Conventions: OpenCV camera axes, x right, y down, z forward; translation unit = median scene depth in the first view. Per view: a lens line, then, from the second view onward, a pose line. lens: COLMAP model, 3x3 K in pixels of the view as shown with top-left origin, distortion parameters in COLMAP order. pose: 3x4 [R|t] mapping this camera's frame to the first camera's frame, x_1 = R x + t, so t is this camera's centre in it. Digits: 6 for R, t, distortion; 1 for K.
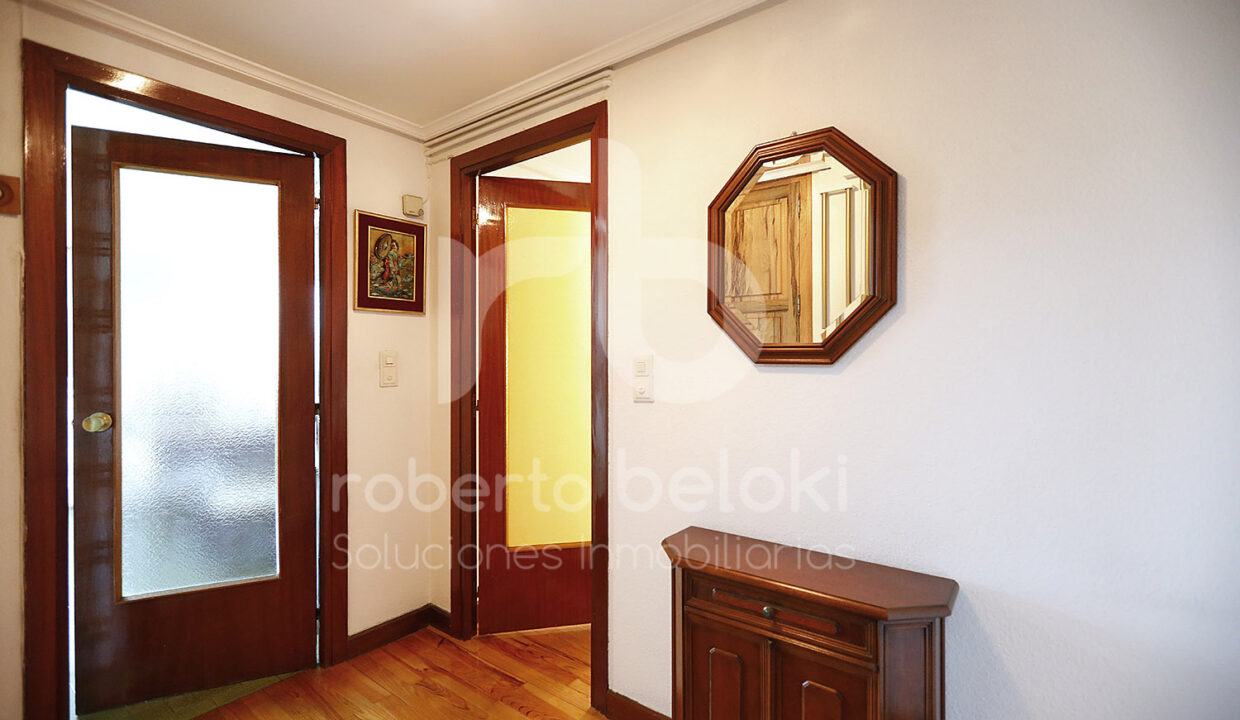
lens RADIAL K [[537.6, 0, 620.0], [0, 537.6, 360.0], [0, 0, 1]] dist [-0.002081, 0.000257]
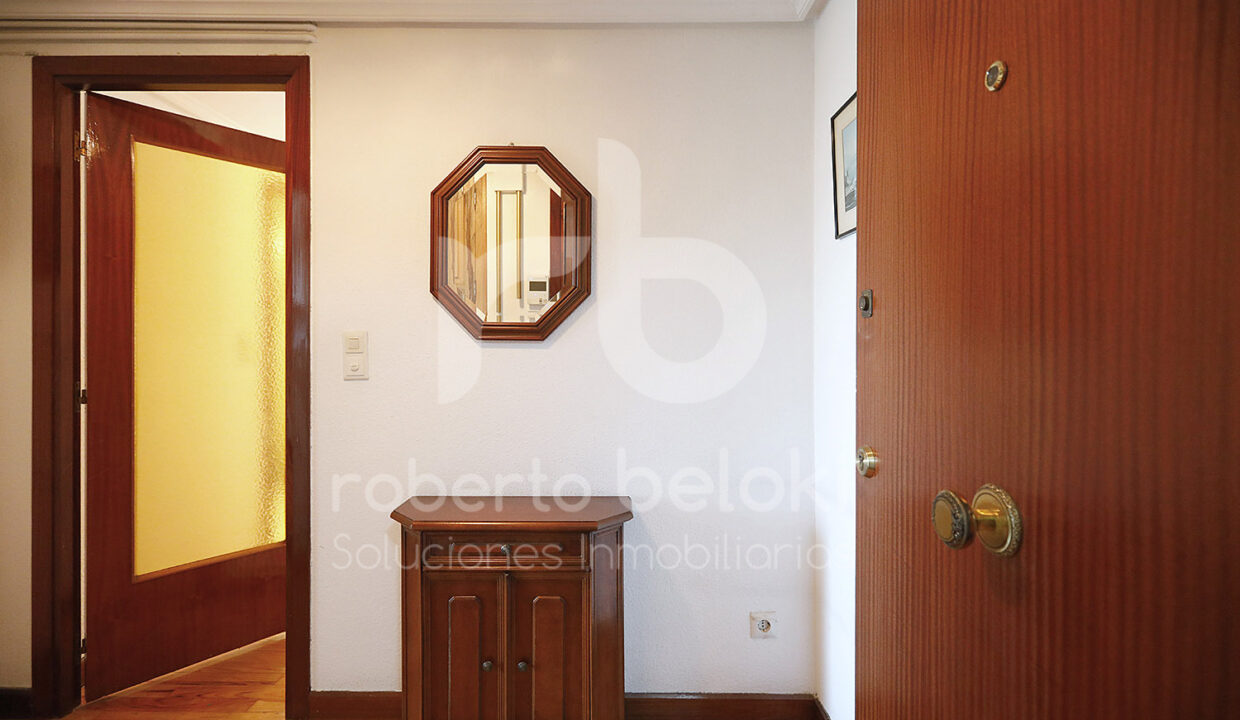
lens RADIAL K [[553.7, 0, 602.6], [0, 553.7, 345.0], [0, 0, 1]] dist [0.000093, 0.000666]
pose [[0.798405, 0.002403, 0.602116, -0.180941], [-0.001276, 0.999997, -0.002298, 0.014736], [-0.602119, 0.001067, 0.798405, -0.062428]]
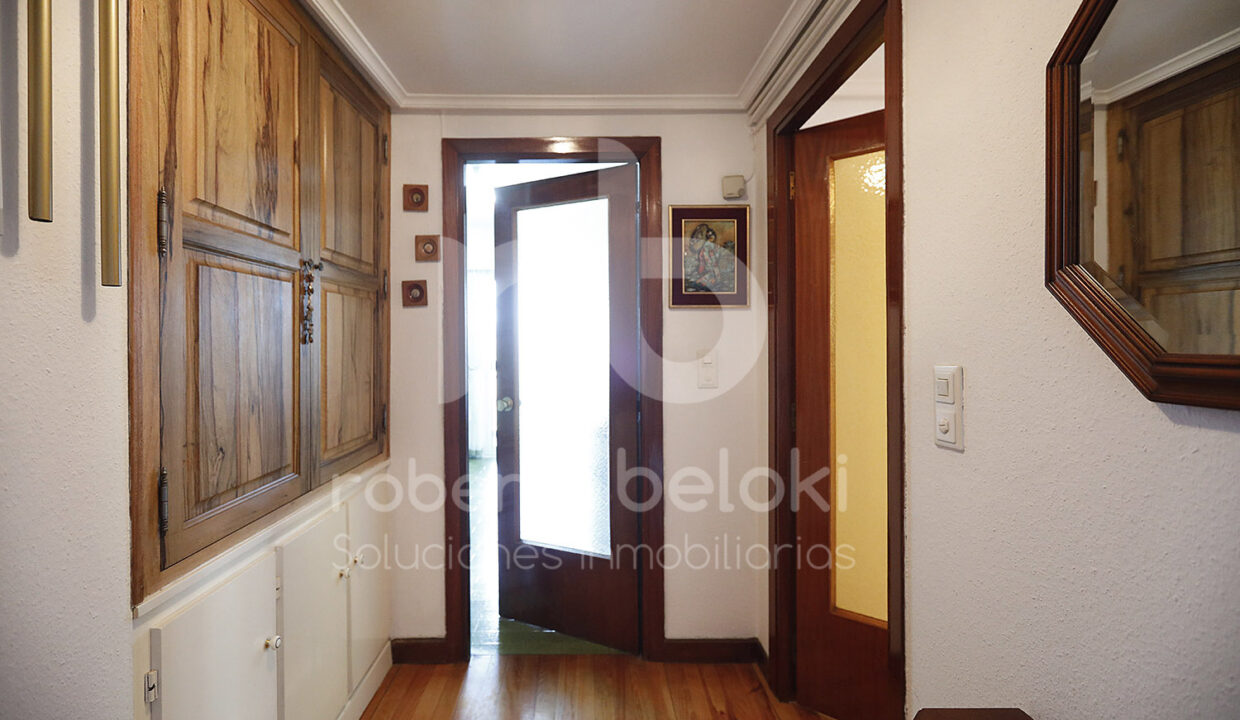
lens RADIAL K [[553.7, 0, 602.6], [0, 553.7, 345.0], [0, 0, 1]] dist [0.000093, 0.000666]
pose [[0.618276, -0.001216, -0.785960, 0.246282], [0.003277, 0.999994, 0.001031, -0.029782], [0.785955, -0.003213, 0.618276, 0.305995]]
